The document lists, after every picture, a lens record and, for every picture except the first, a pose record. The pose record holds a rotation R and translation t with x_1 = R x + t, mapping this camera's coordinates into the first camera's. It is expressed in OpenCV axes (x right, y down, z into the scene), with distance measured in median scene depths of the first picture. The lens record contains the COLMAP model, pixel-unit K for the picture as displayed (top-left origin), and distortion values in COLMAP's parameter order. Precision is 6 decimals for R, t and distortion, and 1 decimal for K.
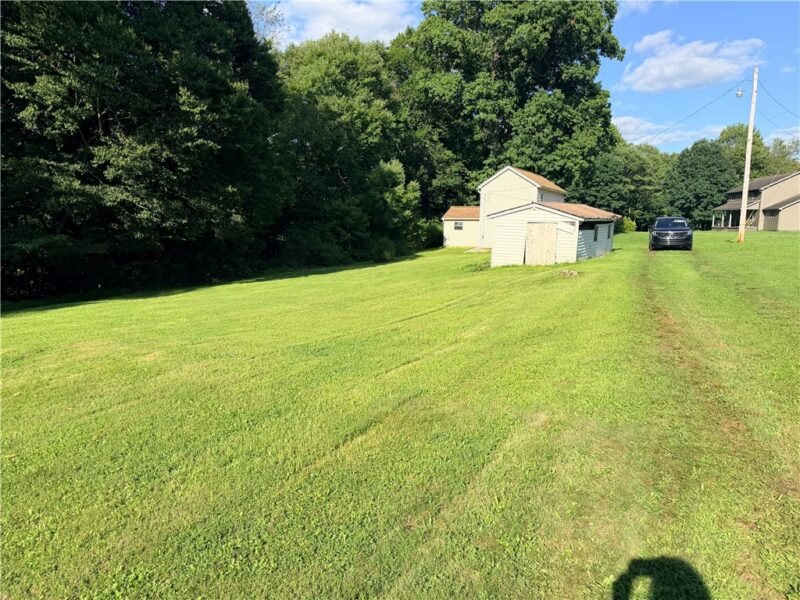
lens RADIAL K [[543.6, 0, 400.0], [0, 543.6, 300.0], [0, 0, 1]] dist [0.008468, -0.026800]
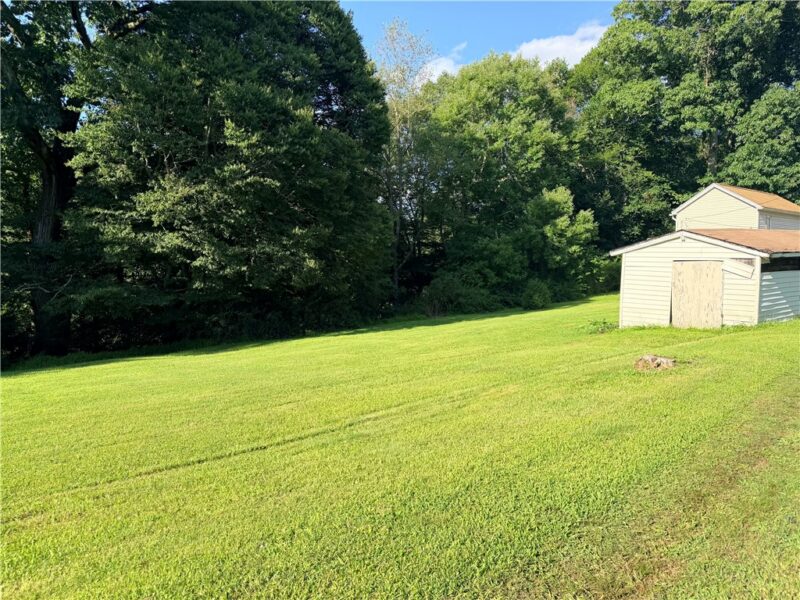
lens RADIAL K [[543.6, 0, 400.0], [0, 543.6, 300.0], [0, 0, 1]] dist [0.008468, -0.026800]
pose [[0.919577, 0.005053, -0.392877, 0.093230], [-0.031770, 0.997599, -0.061532, -0.022802], [0.391623, 0.069065, 0.917530, 0.139113]]
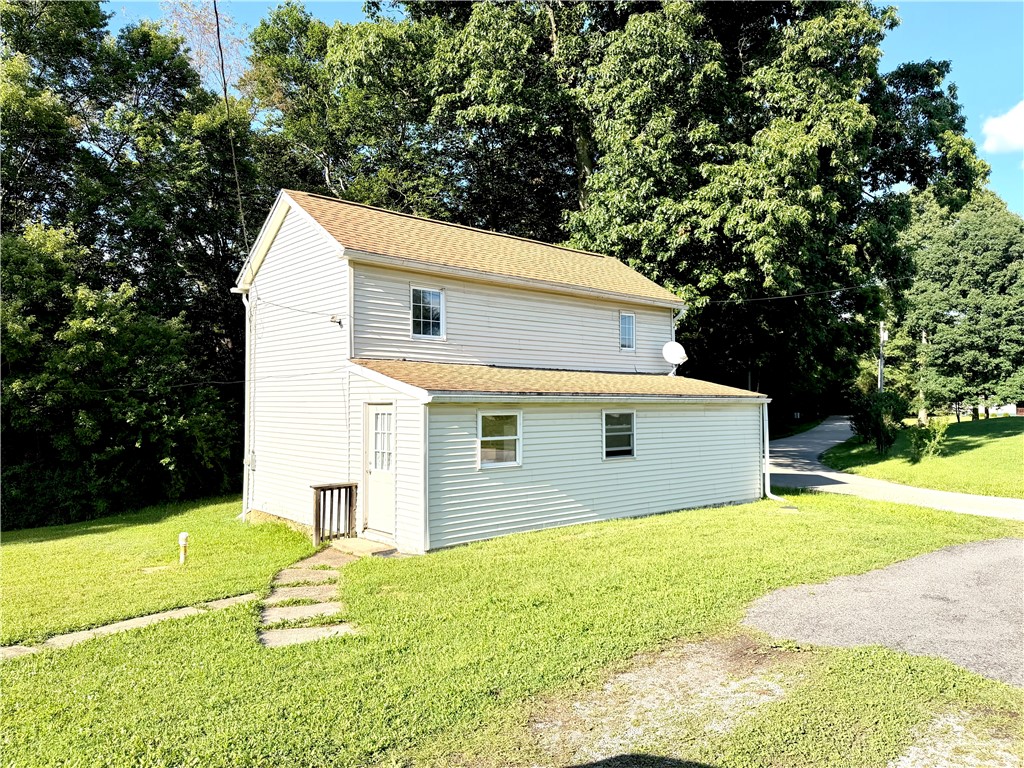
lens RADIAL K [[695.8, 0, 512.0], [0, 695.8, 384.0], [0, 0, 1]] dist [0.008468, -0.026800]
pose [[0.937490, -0.020533, -0.347405, 0.409878], [-0.035649, 0.987341, -0.154556, -0.114253], [0.346181, 0.157279, 0.924890, 0.757589]]
